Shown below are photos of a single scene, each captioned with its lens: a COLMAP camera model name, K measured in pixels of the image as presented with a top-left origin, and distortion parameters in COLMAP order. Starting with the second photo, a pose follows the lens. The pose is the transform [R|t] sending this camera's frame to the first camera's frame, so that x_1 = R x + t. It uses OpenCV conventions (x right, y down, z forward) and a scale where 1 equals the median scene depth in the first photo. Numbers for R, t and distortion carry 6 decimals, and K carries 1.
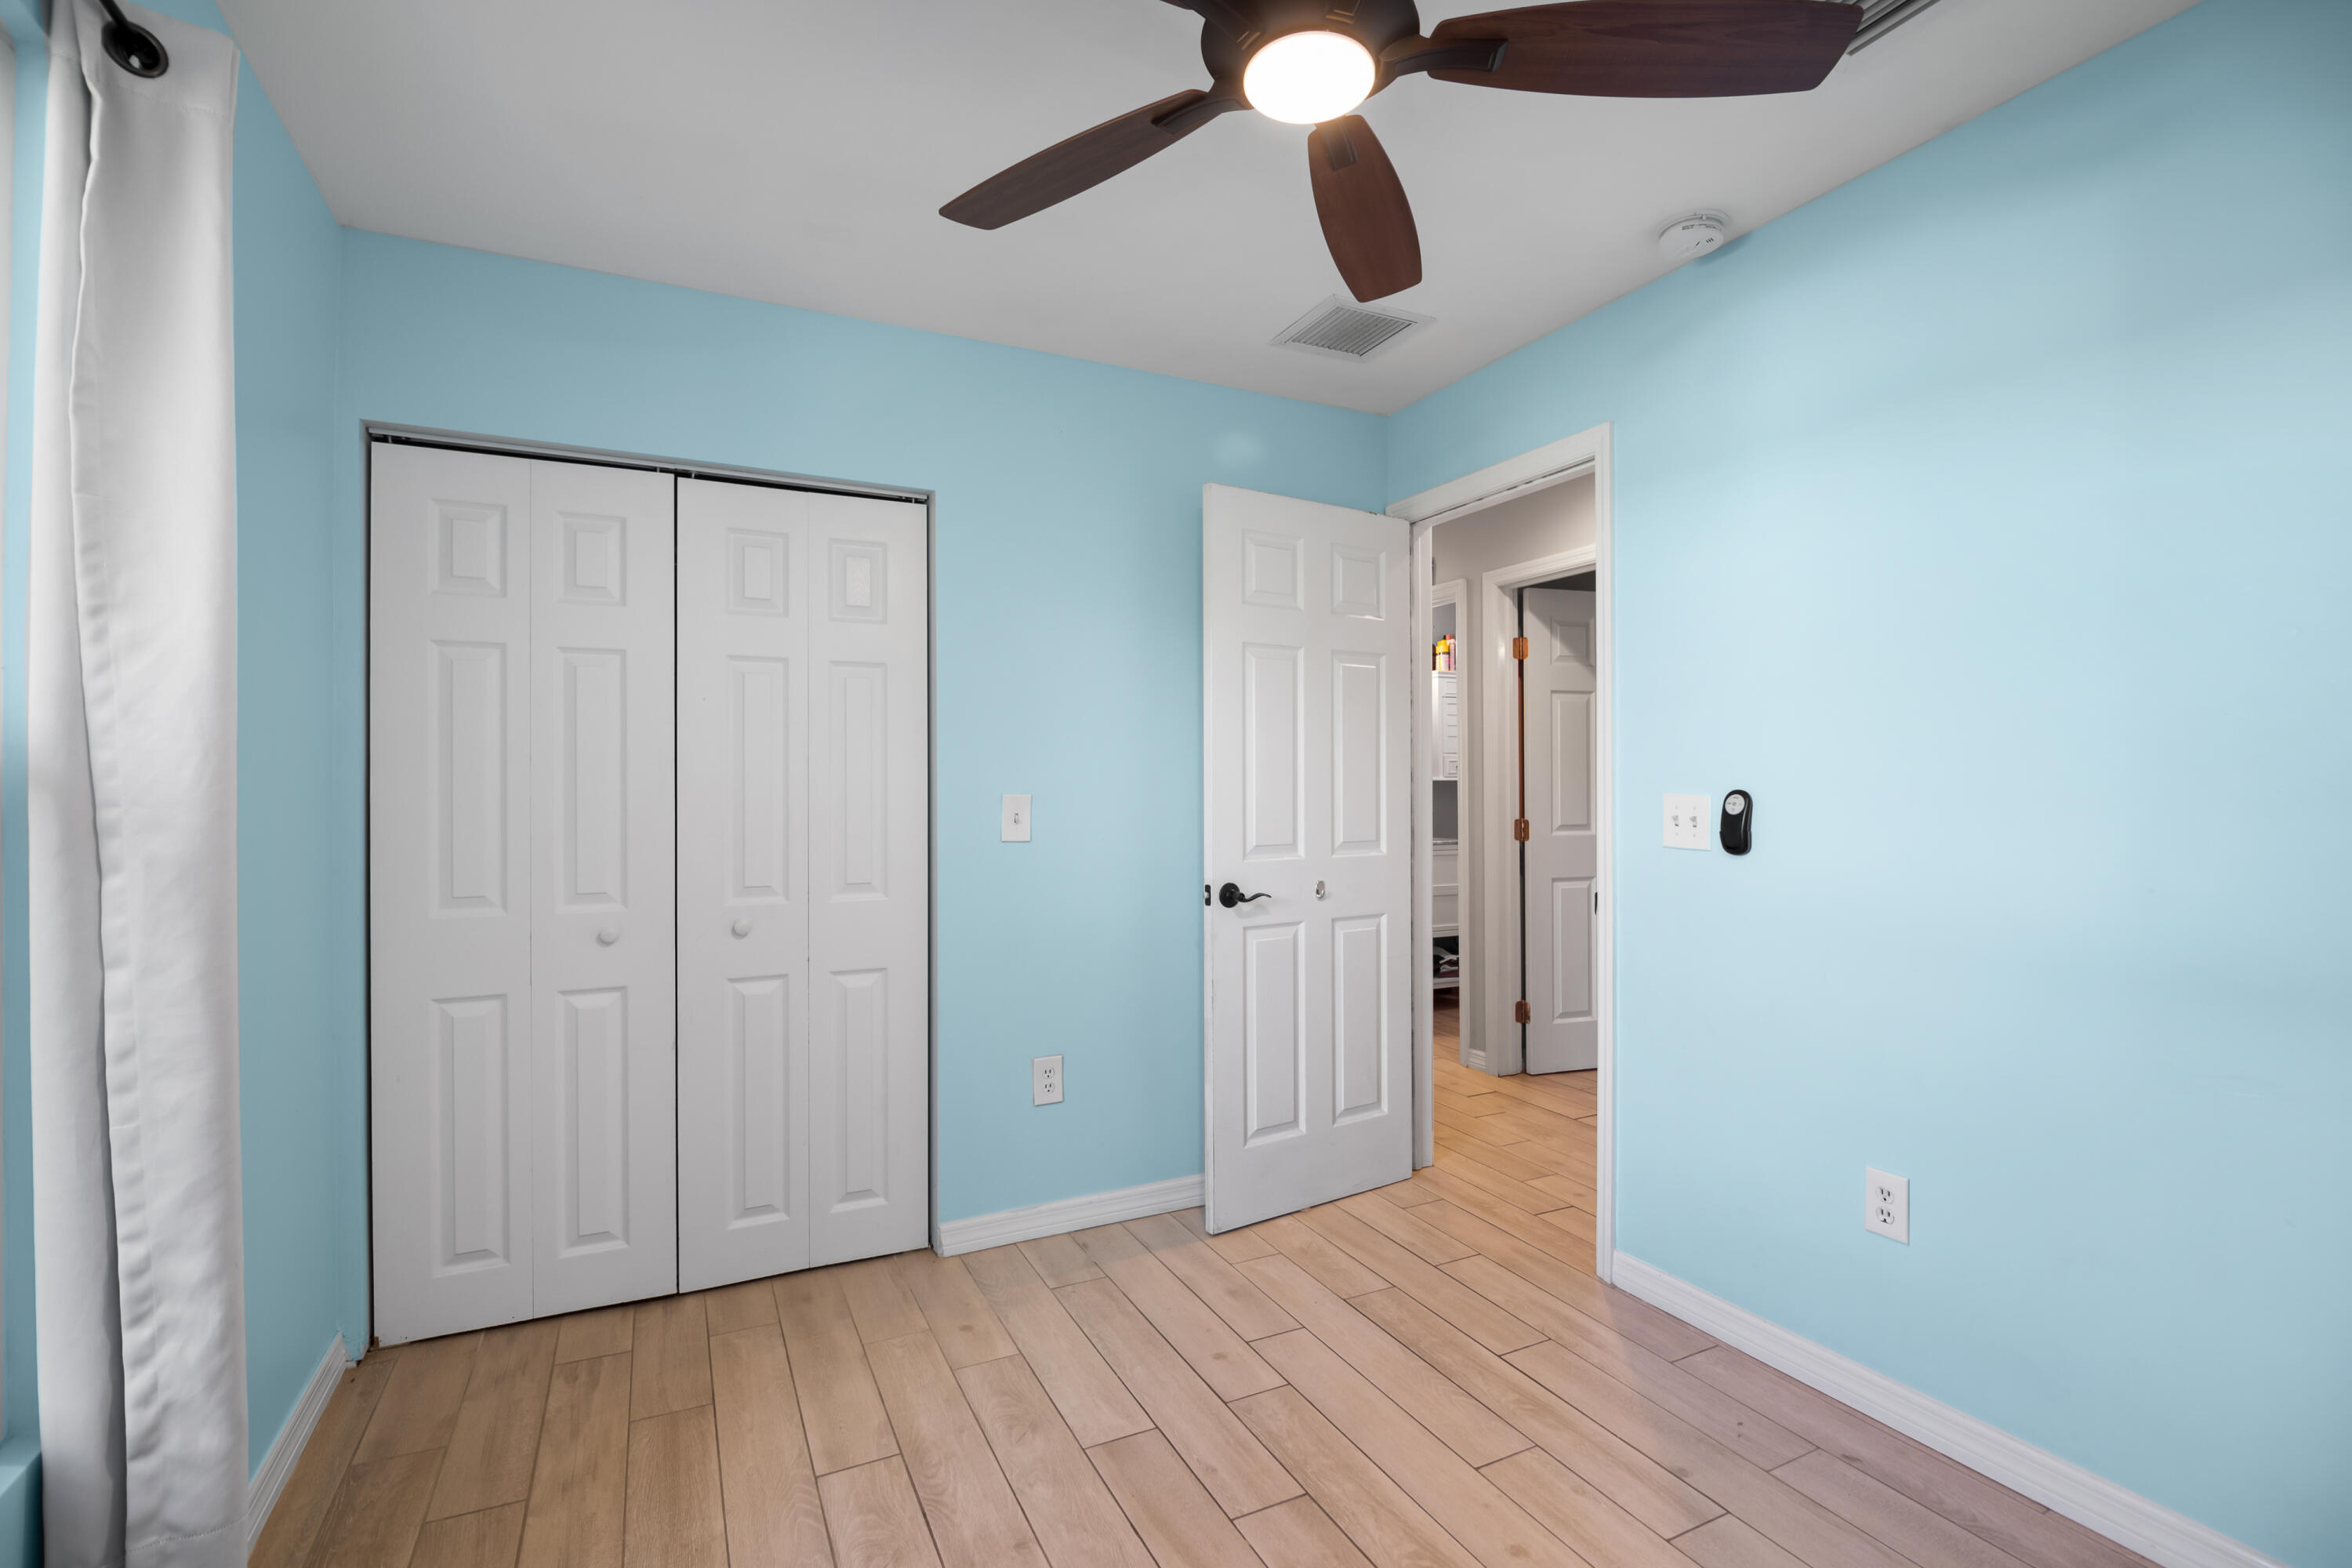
lens RADIAL K [[1065.0, 0, 1168.2], [0, 1065.0, 786.8], [0, 0, 1]] dist [0.038494, -0.023016]
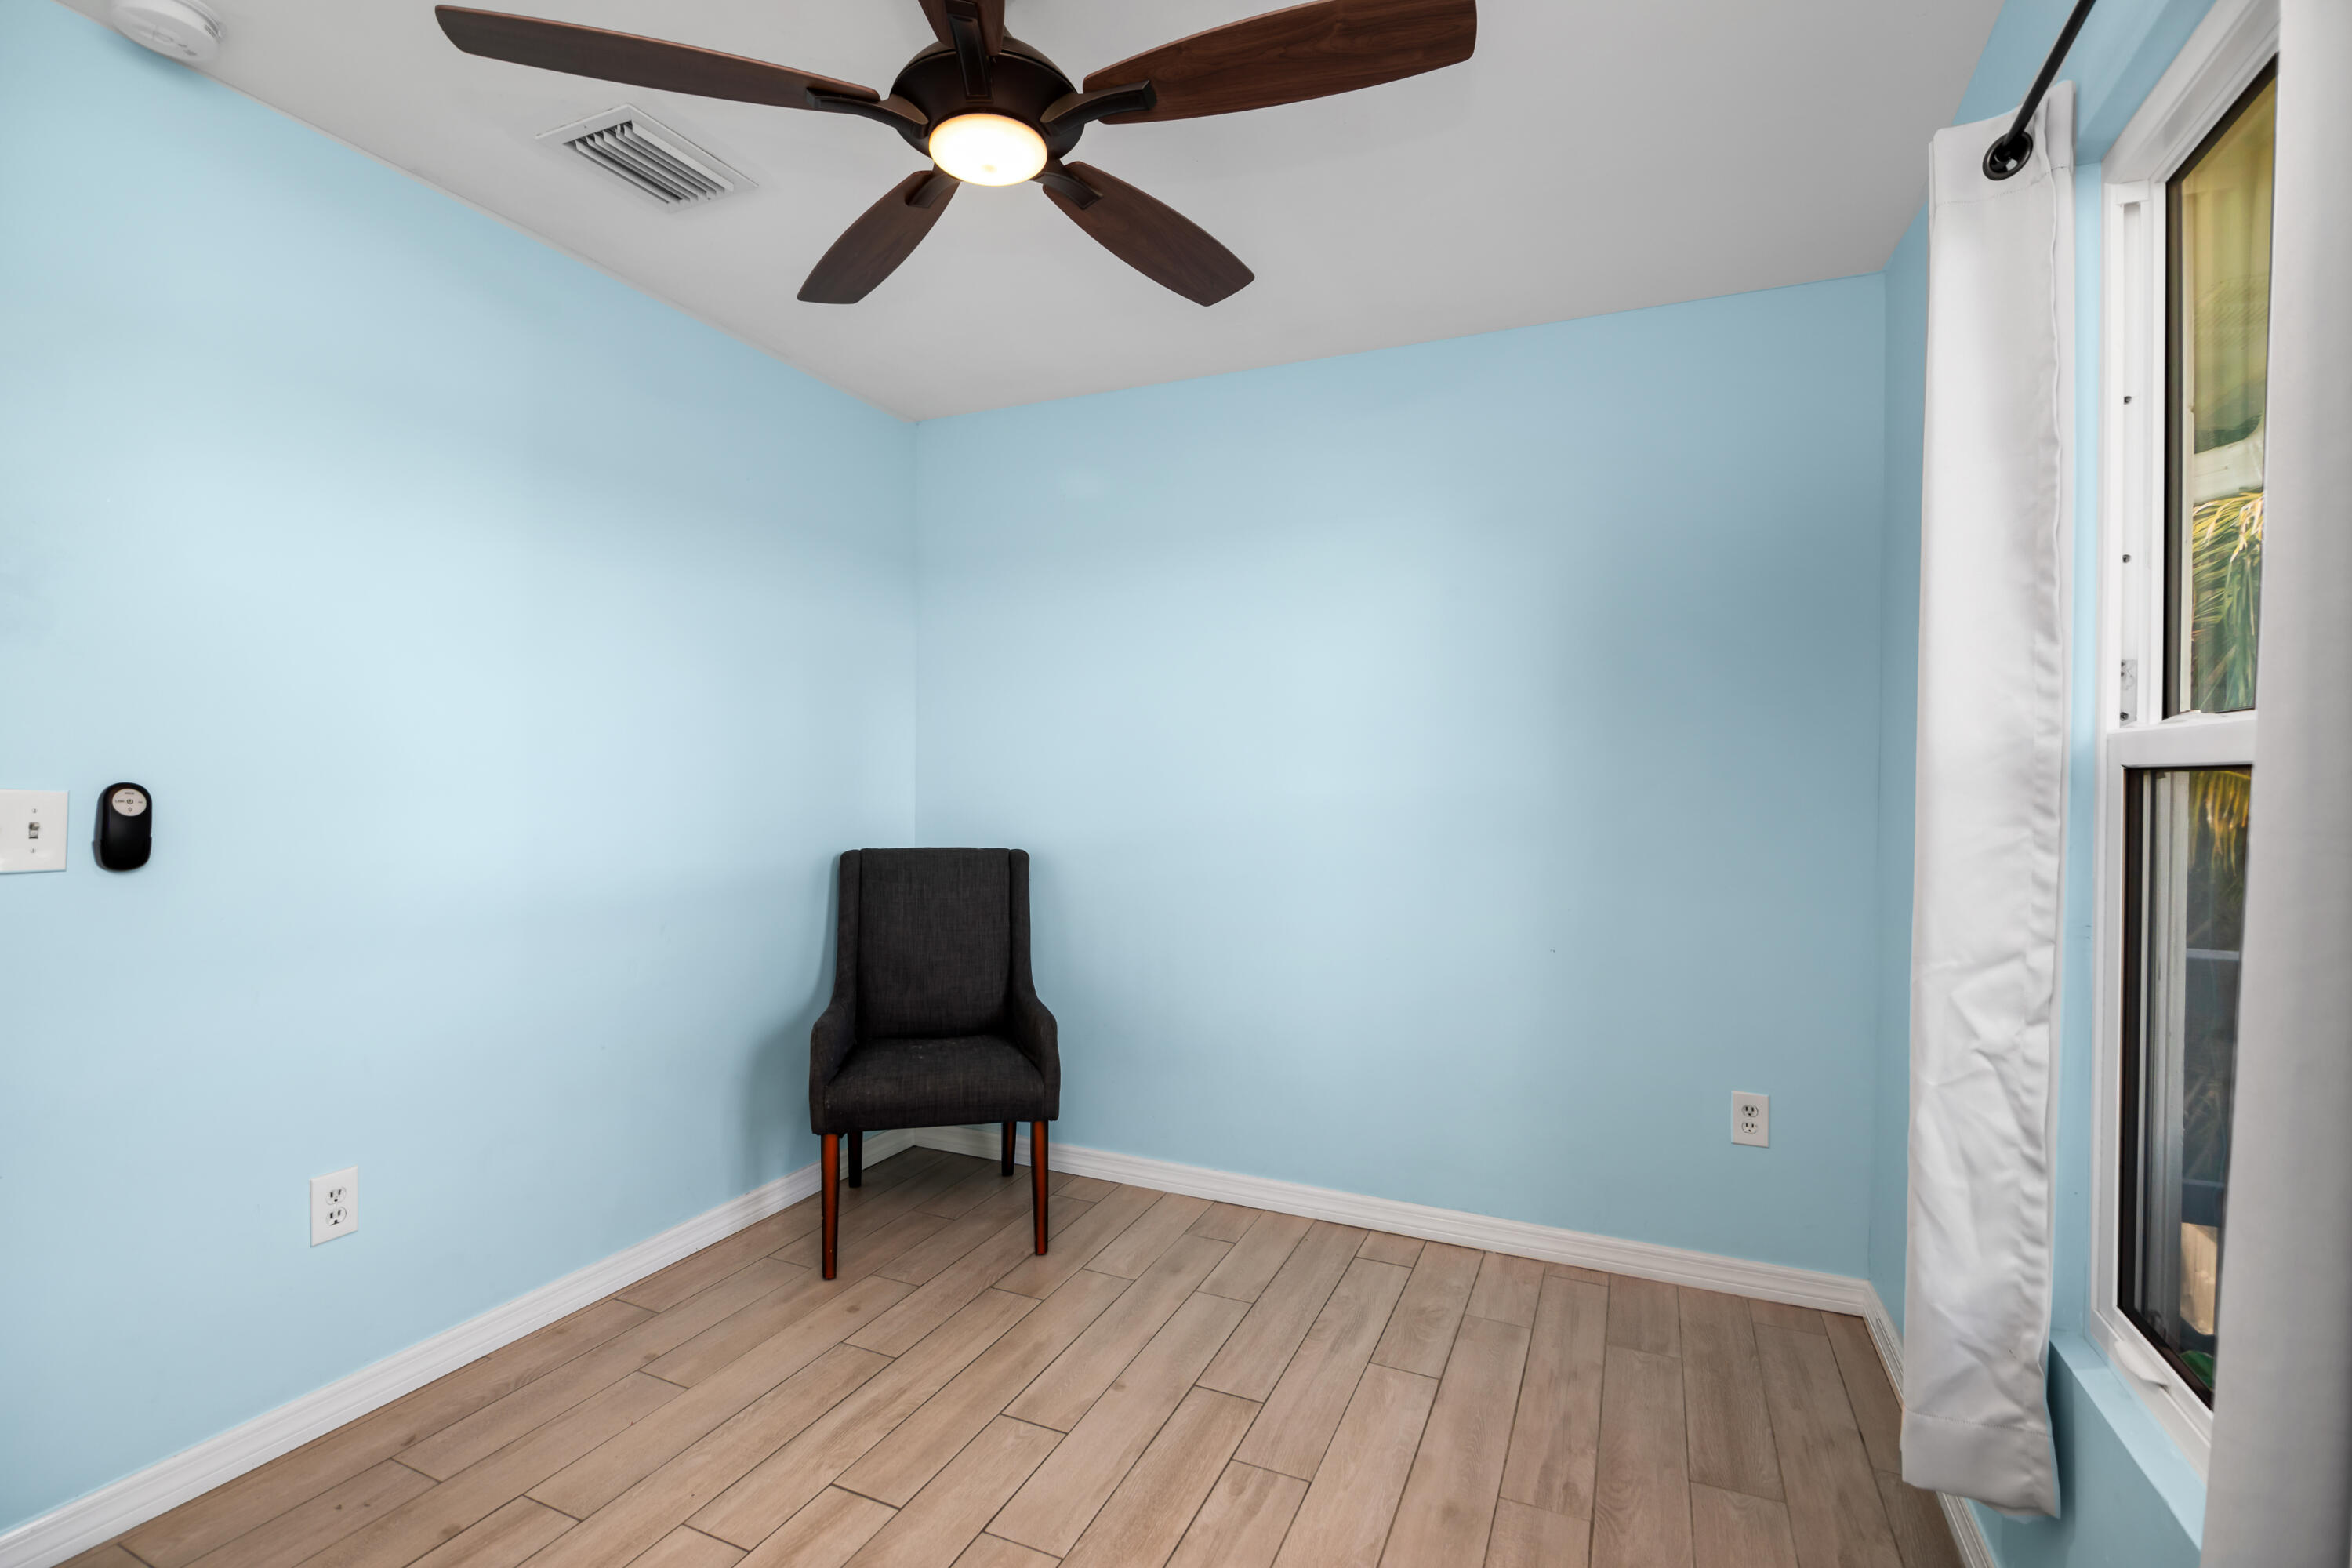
lens RADIAL K [[1076.2, 0, 1176.0], [0, 1076.2, 784.0], [0, 0, 1]] dist [-0.000210, -0.023571]
pose [[-0.652493, -0.008530, 0.757747, -0.563833], [-0.007528, 0.999960, 0.004774, -0.003937], [-0.757758, -0.002589, -0.652531, 1.070170]]
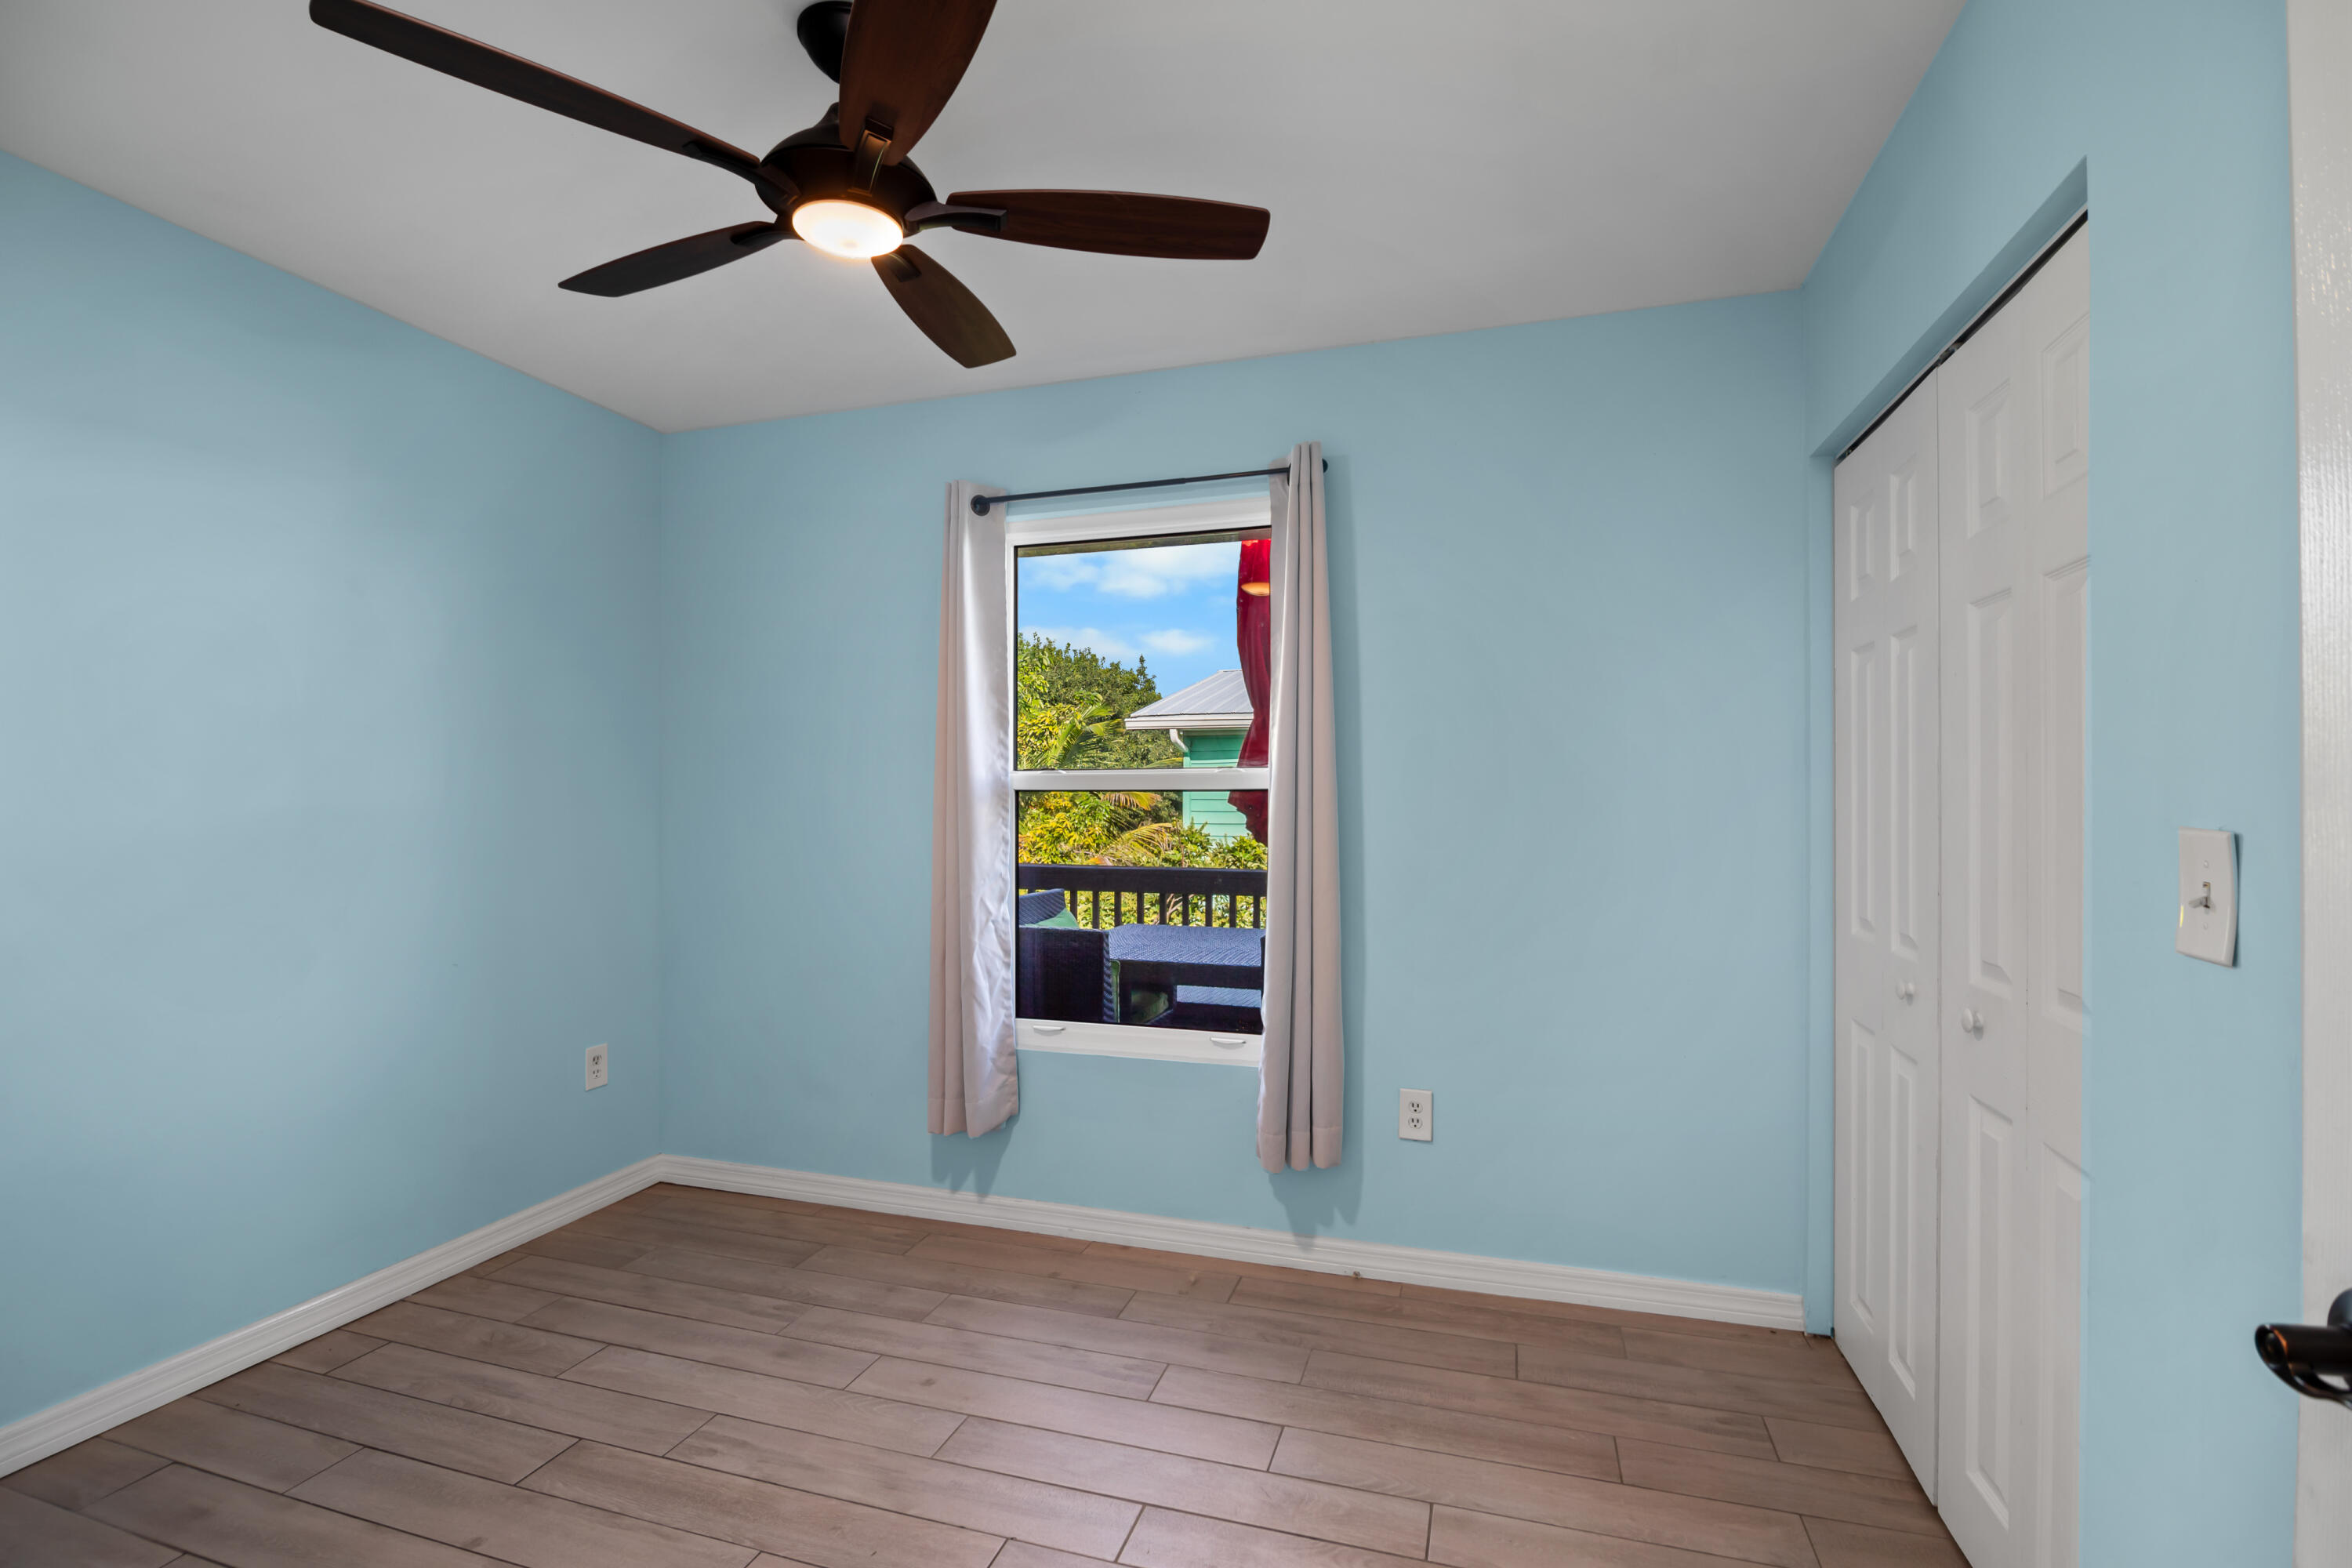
lens RADIAL K [[1065.0, 0, 1168.2], [0, 1065.0, 786.8], [0, 0, 1]] dist [0.038494, -0.023016]
pose [[-0.676657, -0.006264, -0.736271, 0.542351], [0.000763, 0.999957, -0.009208, -0.005735], [0.736298, -0.006792, -0.676624, 1.427960]]
